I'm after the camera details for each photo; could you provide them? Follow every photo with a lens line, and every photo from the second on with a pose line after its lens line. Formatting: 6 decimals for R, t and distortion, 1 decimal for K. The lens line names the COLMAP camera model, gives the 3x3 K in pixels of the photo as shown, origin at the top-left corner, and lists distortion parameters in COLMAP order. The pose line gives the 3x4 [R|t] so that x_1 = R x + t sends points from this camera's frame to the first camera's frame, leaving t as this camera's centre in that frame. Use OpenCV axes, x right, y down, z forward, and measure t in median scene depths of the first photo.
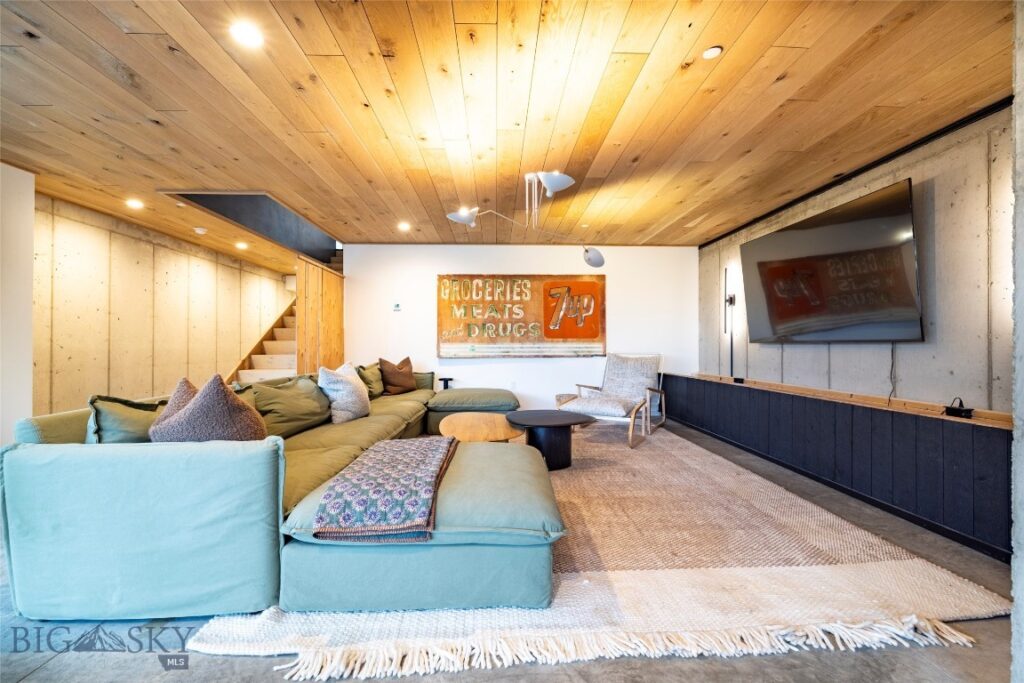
lens RADIAL K [[429.3, 0, 509.6], [0, 429.3, 339.4], [0, 0, 1]] dist [0.000823, 0.000143]
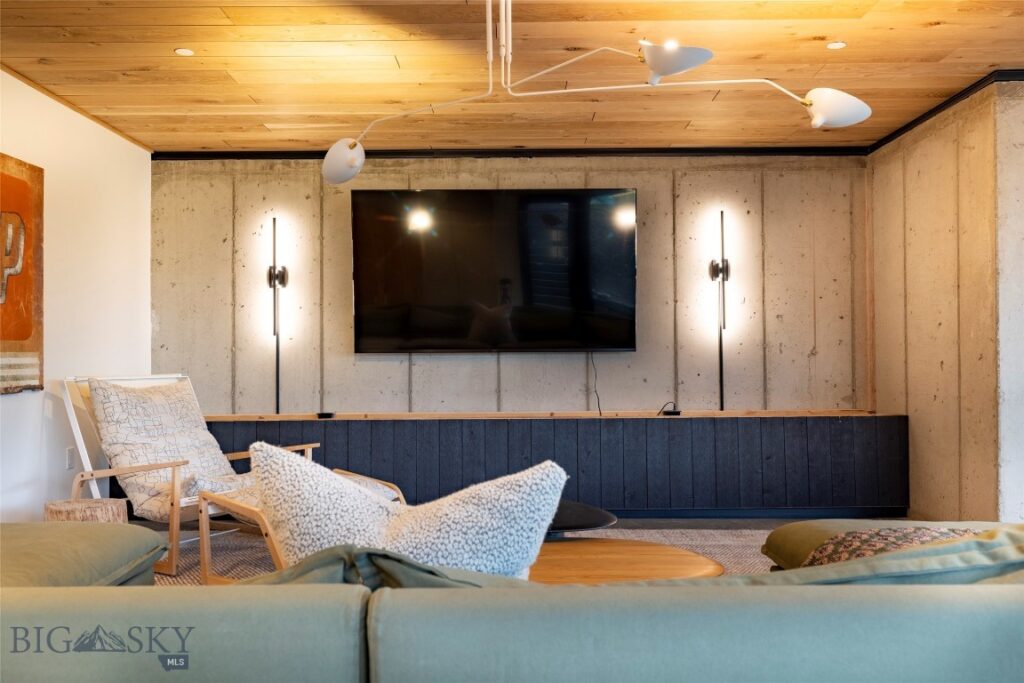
lens RADIAL K [[817.7, 0, 511.6], [0, 817.7, 345.9], [0, 0, 1]] dist [-0.007156, -0.000021]
pose [[0.043159, 0.006265, 0.999049, -0.716633], [-0.006920, 0.999958, -0.005972, 0.004435], [-0.999044, -0.006656, 0.043201, 0.869038]]
